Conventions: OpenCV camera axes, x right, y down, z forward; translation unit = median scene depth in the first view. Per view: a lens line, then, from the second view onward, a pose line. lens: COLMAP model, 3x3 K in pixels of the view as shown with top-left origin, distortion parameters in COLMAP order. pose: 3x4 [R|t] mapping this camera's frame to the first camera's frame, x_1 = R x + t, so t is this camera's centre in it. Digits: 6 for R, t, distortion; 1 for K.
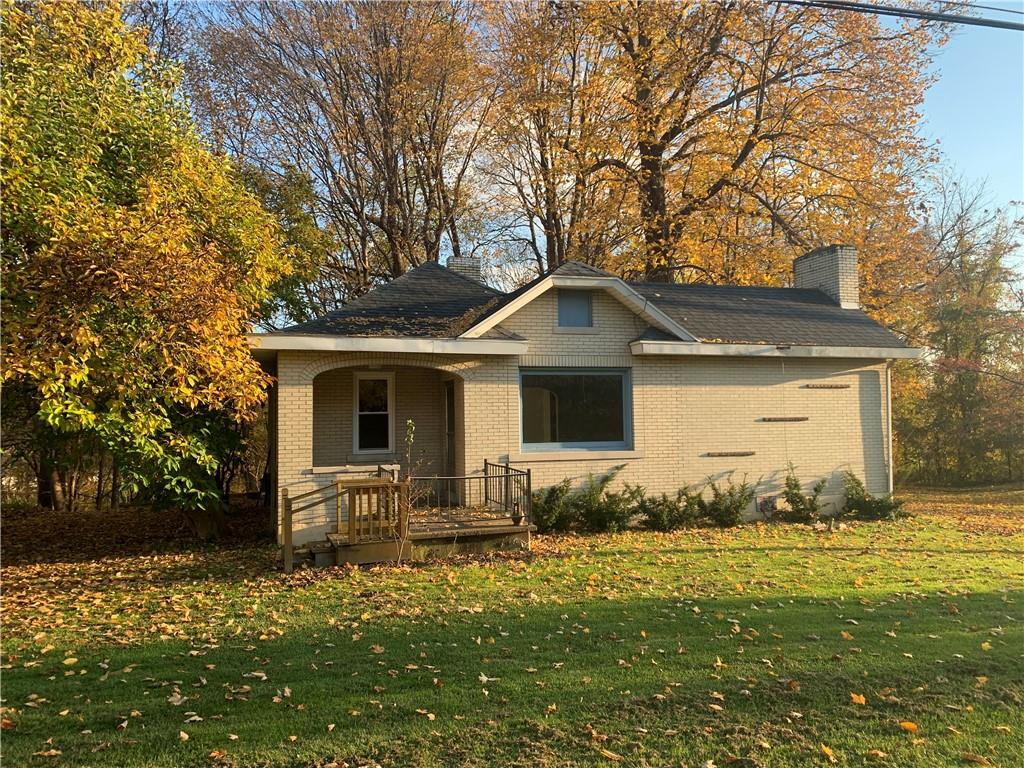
lens RADIAL K [[771.0, 0, 514.7], [0, 771.0, 382.3], [0, 0, 1]] dist [0.052162, -0.051704]
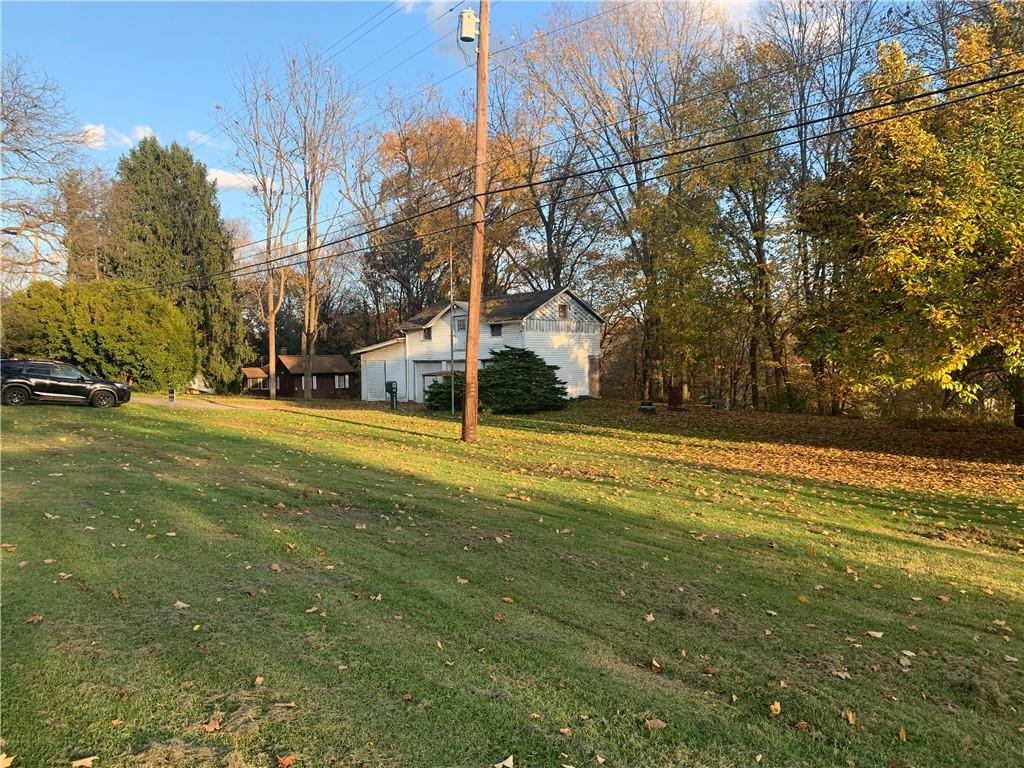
lens RADIAL K [[771.0, 0, 514.7], [0, 771.0, 382.3], [0, 0, 1]] dist [0.052162, -0.051704]
pose [[0.435659, 0.031673, -0.899554, 0.298541], [0.058473, 0.996274, 0.063398, -0.065973], [0.898210, -0.080220, 0.432184, -0.451401]]
